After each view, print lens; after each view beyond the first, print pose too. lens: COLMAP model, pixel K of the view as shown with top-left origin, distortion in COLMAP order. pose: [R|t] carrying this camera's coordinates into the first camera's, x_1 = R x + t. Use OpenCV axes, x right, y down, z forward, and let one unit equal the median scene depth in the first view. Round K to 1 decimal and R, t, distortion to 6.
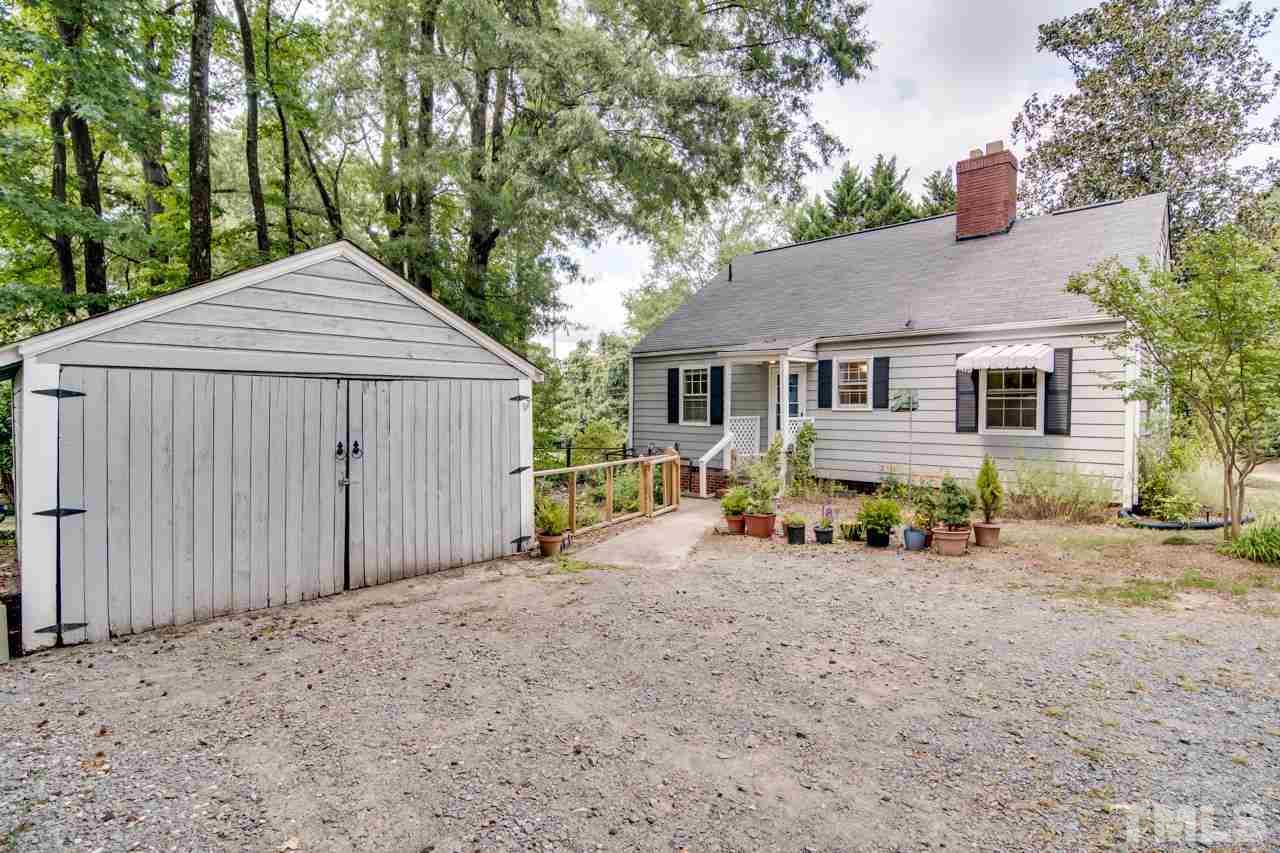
lens RADIAL K [[607.3, 0, 640.0], [0, 607.3, 426.5], [0, 0, 1]] dist [-0.003291, -0.001250]
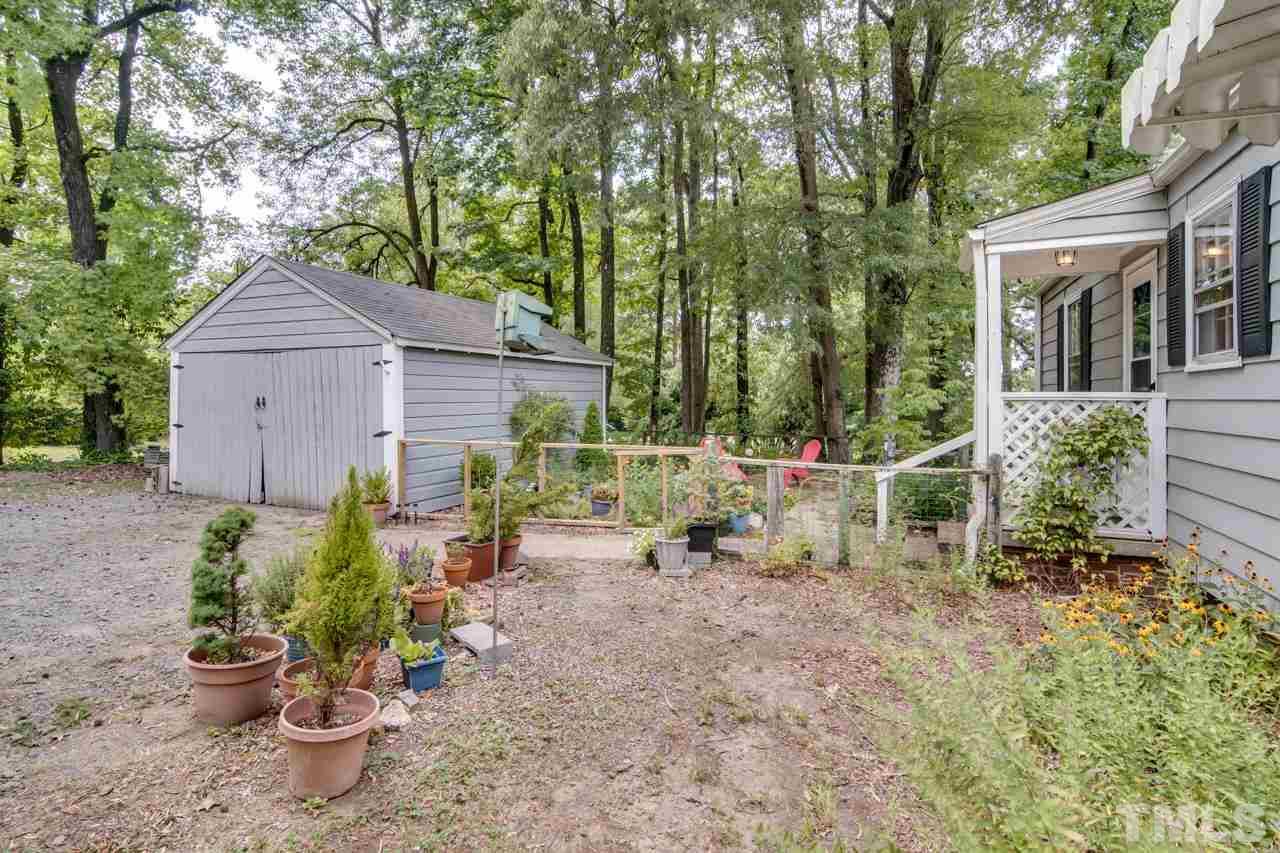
lens RADIAL K [[618.8, 0, 644.3], [0, 618.8, 398.0], [0, 0, 1]] dist [-0.002158, -0.000237]
pose [[0.350014, 0.010015, -0.936691, 0.917008], [-0.037272, 0.999300, -0.003243, -0.001297], [0.936002, 0.036047, 0.350143, 1.044075]]
